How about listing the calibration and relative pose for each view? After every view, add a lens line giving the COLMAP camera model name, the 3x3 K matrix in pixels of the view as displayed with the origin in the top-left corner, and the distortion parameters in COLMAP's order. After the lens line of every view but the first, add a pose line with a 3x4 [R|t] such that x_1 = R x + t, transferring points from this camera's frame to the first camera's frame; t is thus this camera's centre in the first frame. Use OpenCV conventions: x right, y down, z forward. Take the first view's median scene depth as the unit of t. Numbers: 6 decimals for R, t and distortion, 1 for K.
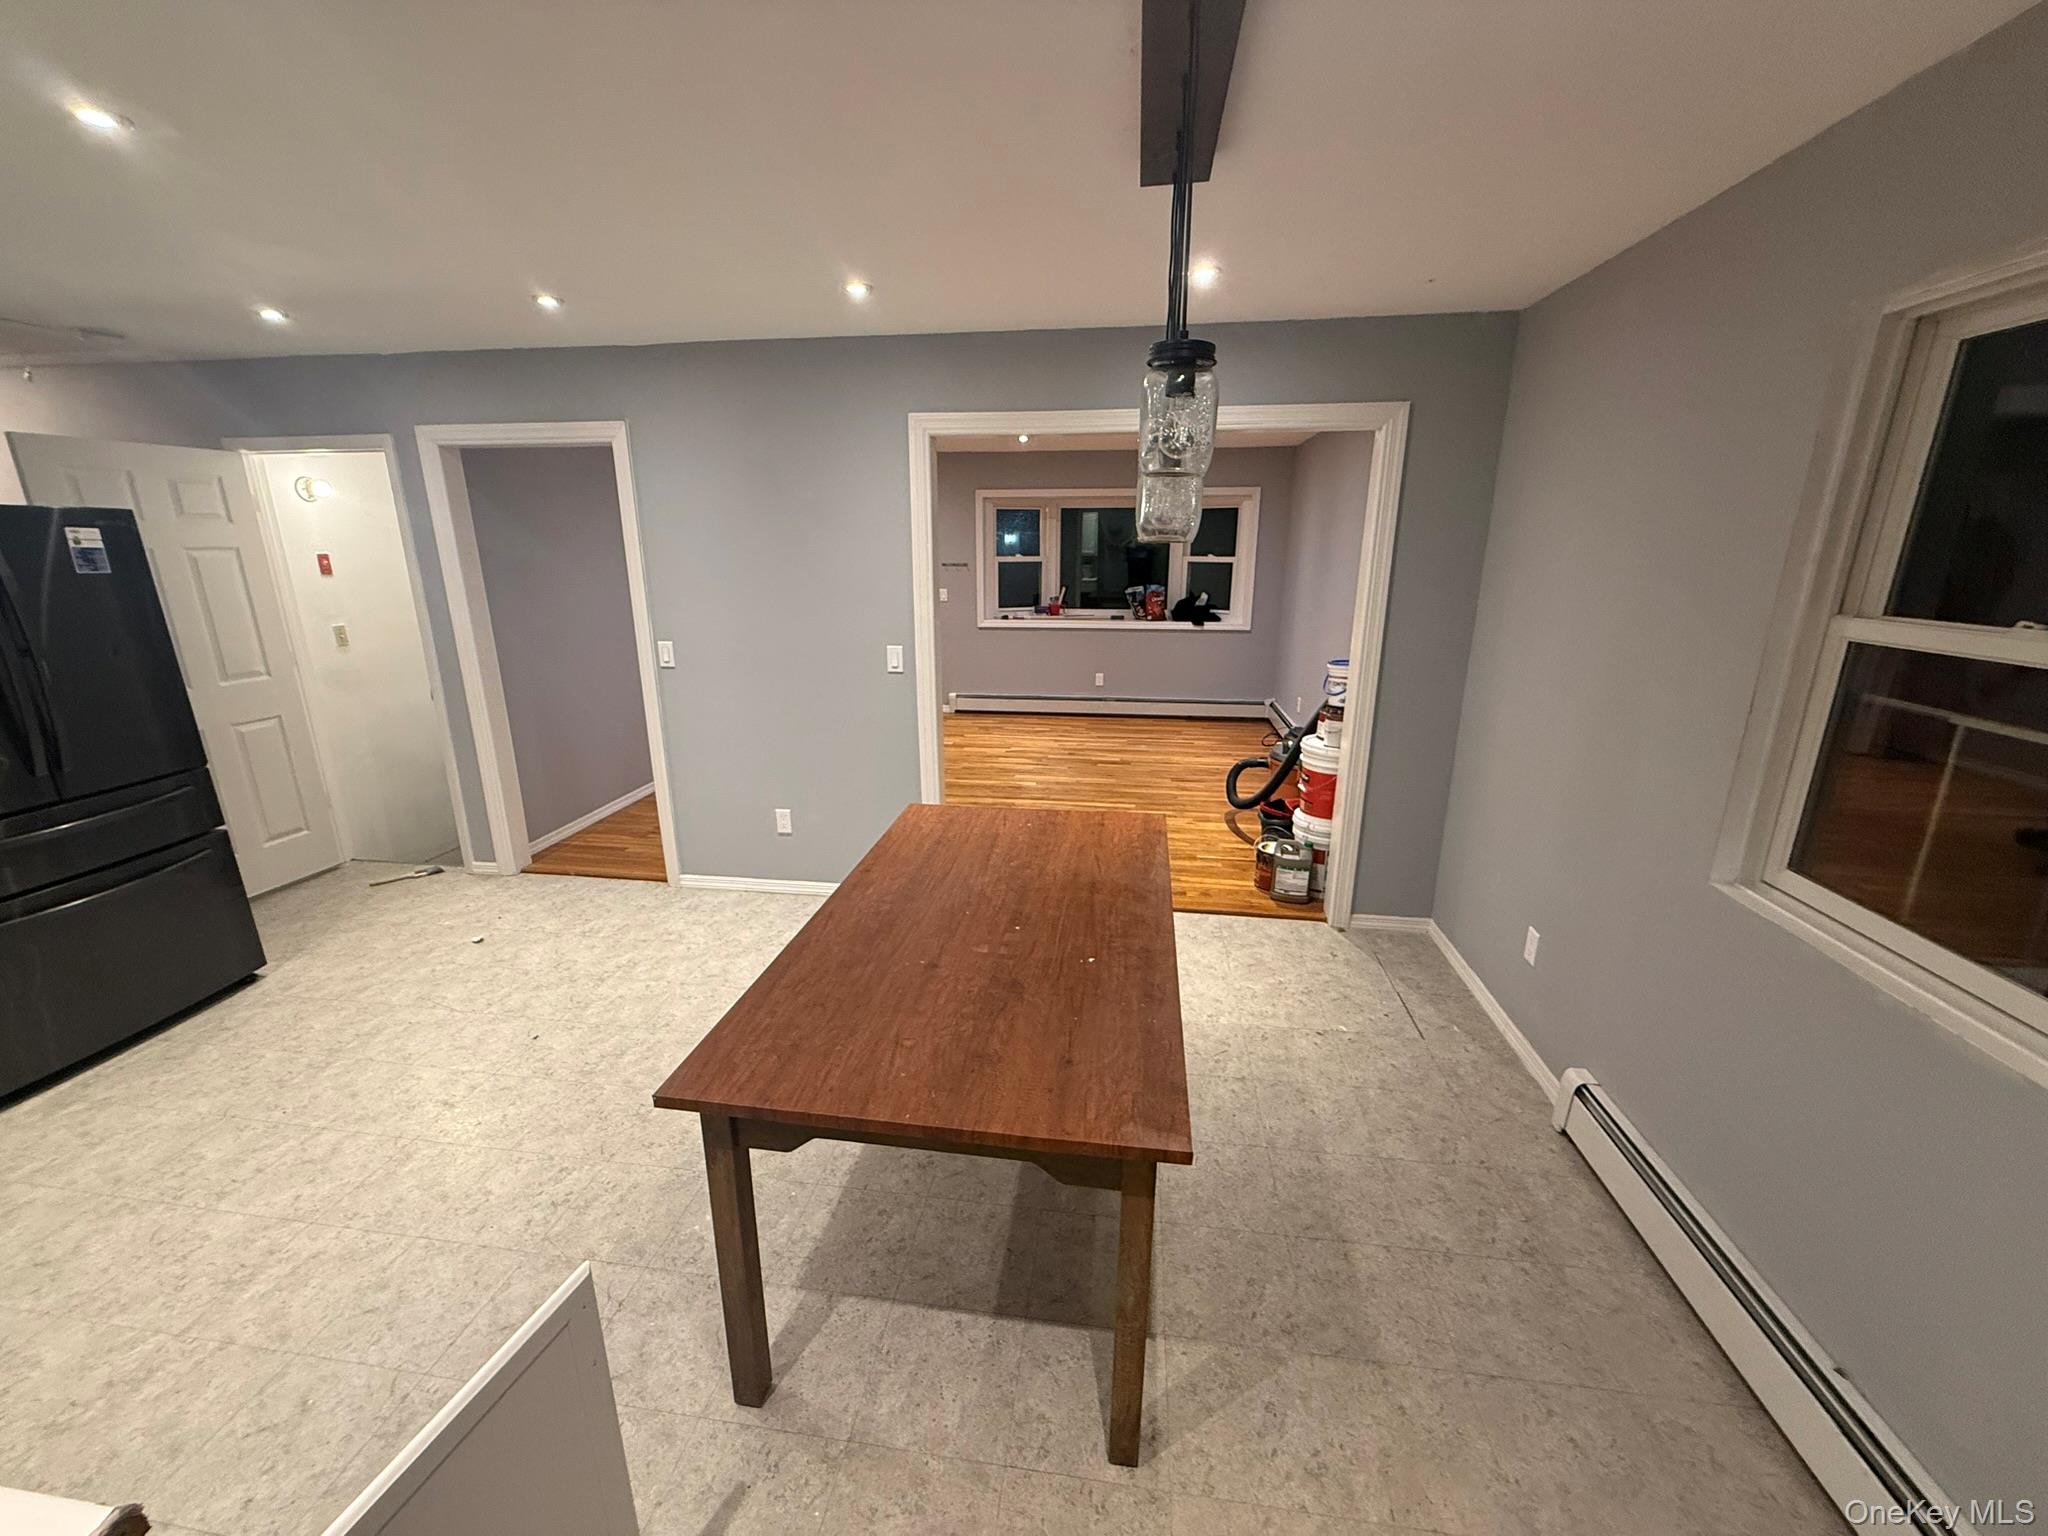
lens RADIAL K [[809.7, 0, 1017.9], [0, 809.7, 768.6], [0, 0, 1]] dist [0.001763, -0.000054]
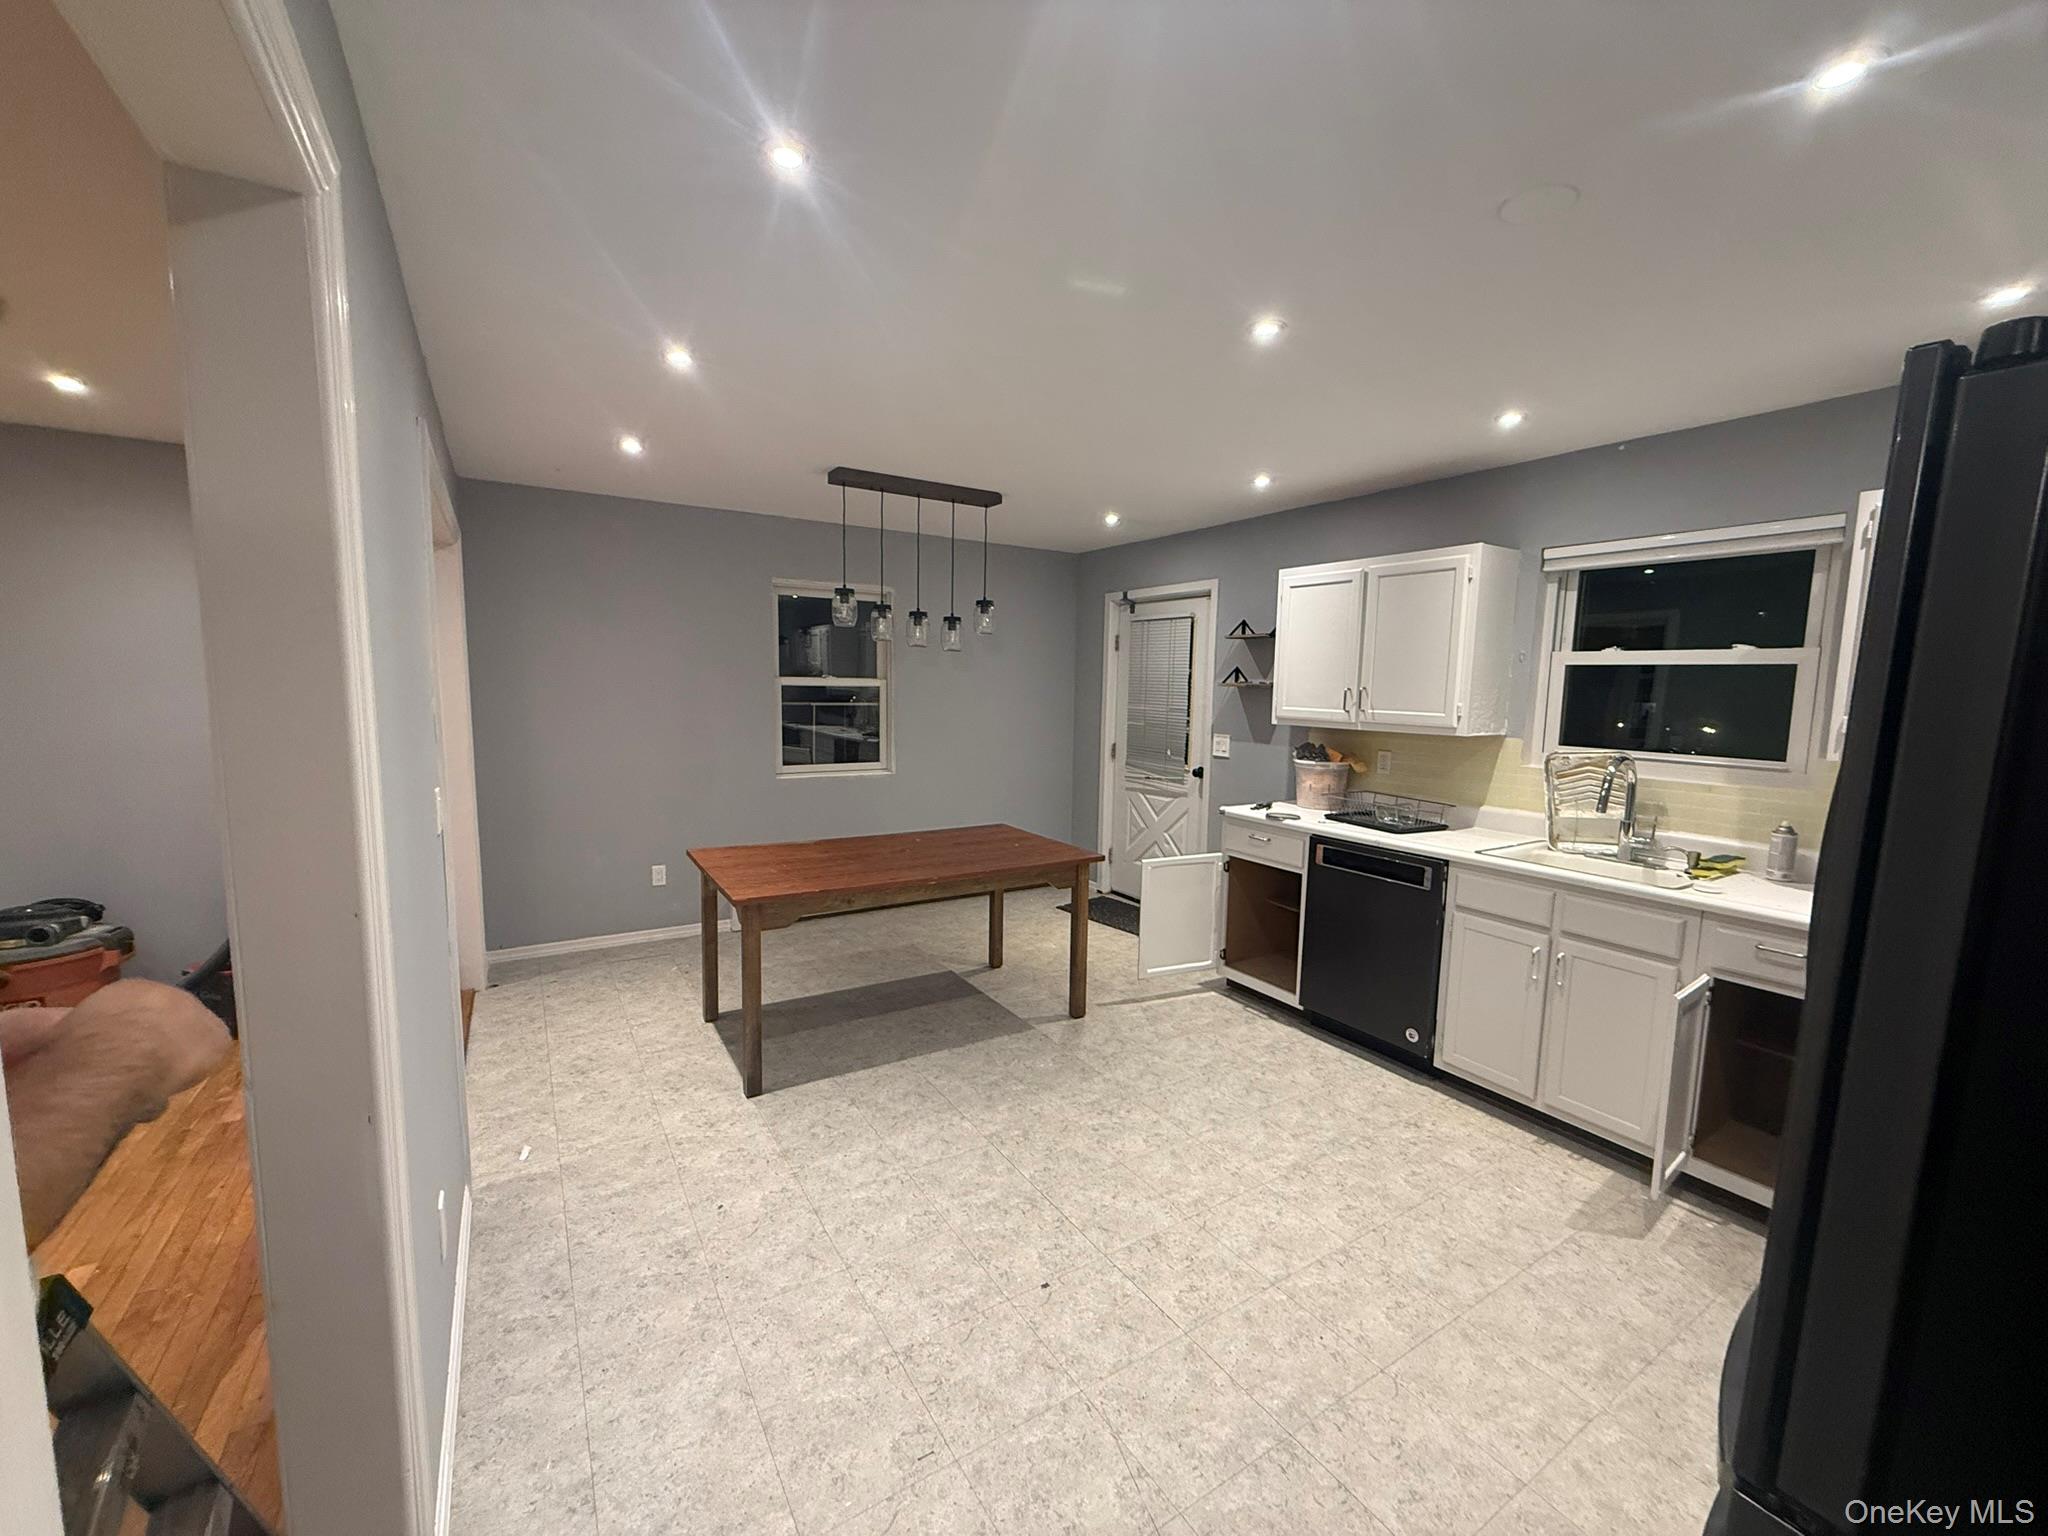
lens RADIAL K [[809.7, 0, 1017.9], [0, 809.7, 768.6], [0, 0, 1]] dist [0.001763, -0.000054]
pose [[-0.642926, -0.093230, 0.760233, -1.053963], [0.190359, 0.941971, 0.276503, -0.300243], [-0.741896, 0.322488, -0.587871, 1.255163]]
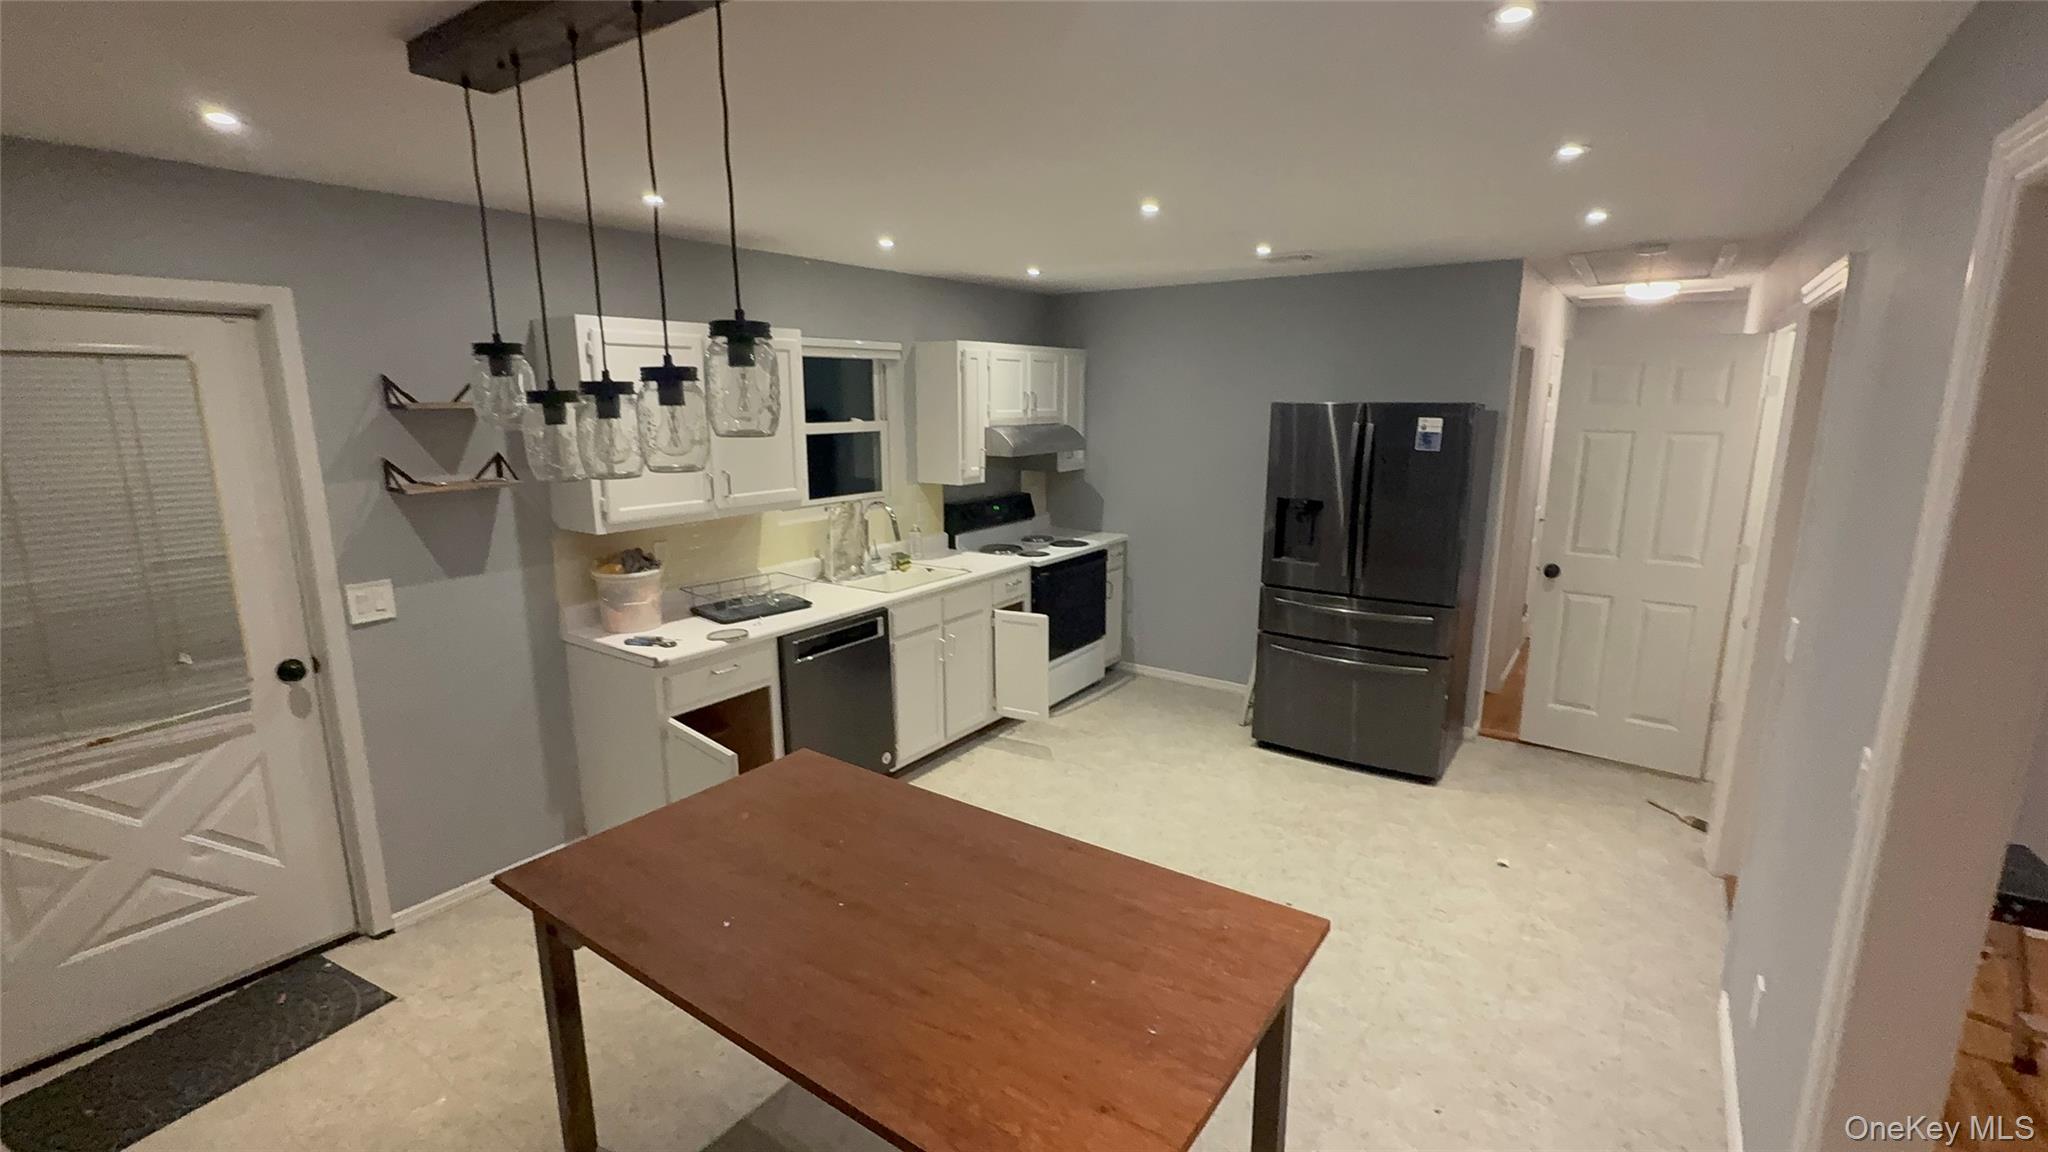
lens RADIAL K [[886.2, 0, 1024.0], [0, 886.2, 576.0], [0, 0, 1]] dist [-0.002630, 0.000143]
pose [[-0.453251, 0.181071, -0.872798, 0.461657], [-0.237190, 0.919351, 0.313903, -0.322072], [0.859246, 0.349296, -0.373748, 0.955628]]
